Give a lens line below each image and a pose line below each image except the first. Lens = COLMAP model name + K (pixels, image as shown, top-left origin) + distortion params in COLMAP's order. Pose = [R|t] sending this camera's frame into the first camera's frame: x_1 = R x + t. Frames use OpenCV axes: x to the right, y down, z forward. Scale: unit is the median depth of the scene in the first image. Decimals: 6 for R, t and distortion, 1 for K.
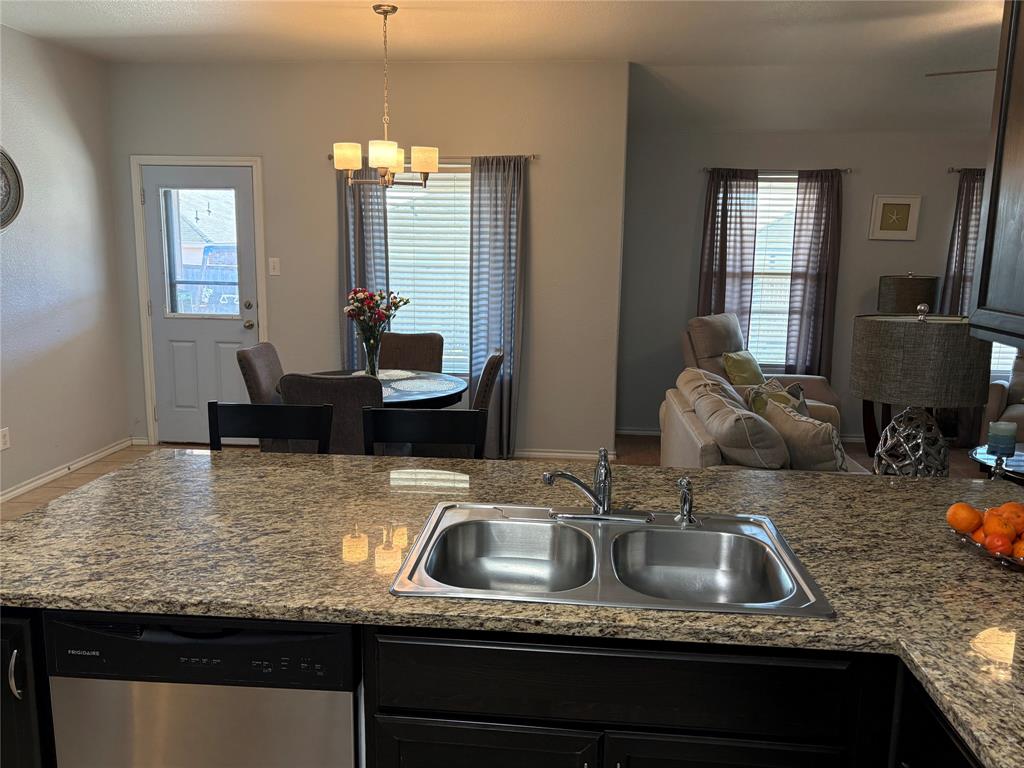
lens RADIAL K [[816.1, 0, 508.8], [0, 816.1, 389.1], [0, 0, 1]] dist [0.022202, -0.006392]
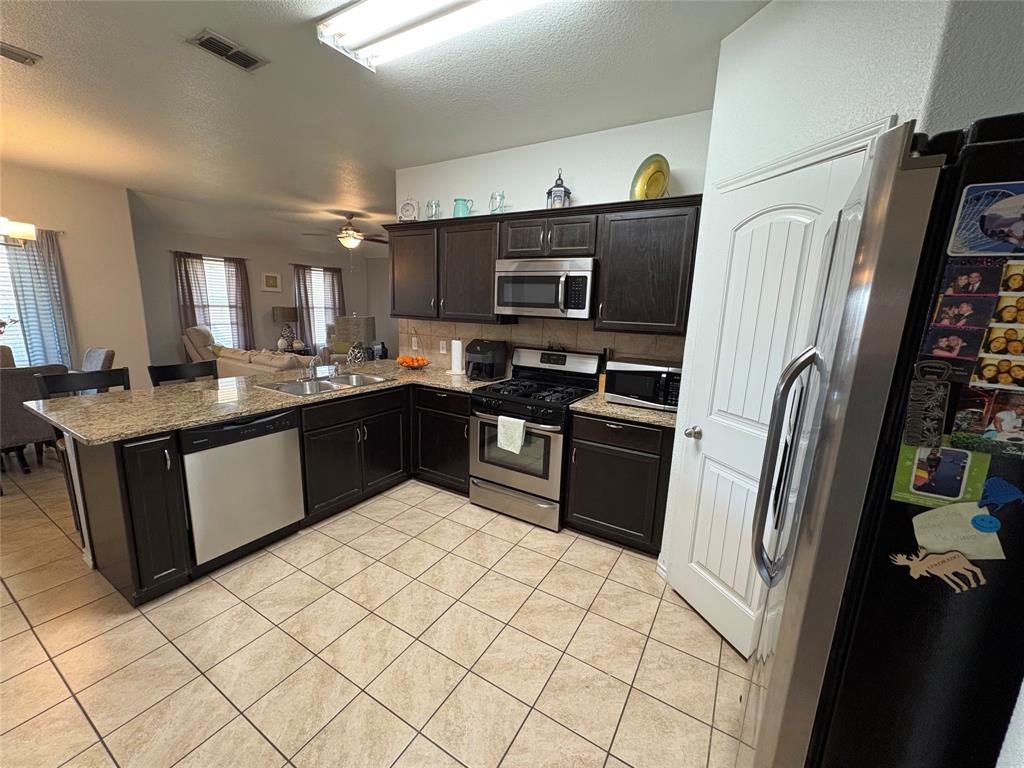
lens RADIAL K [[406.3, 0, 512.3], [0, 406.3, 385.7], [0, 0, 1]] dist [-0.000414, -0.000127]
pose [[0.440934, -0.170755, 0.881147, -0.972553], [0.130408, 0.983507, 0.125334, 0.089856], [-0.888015, 0.059645, 0.455930, -0.409238]]
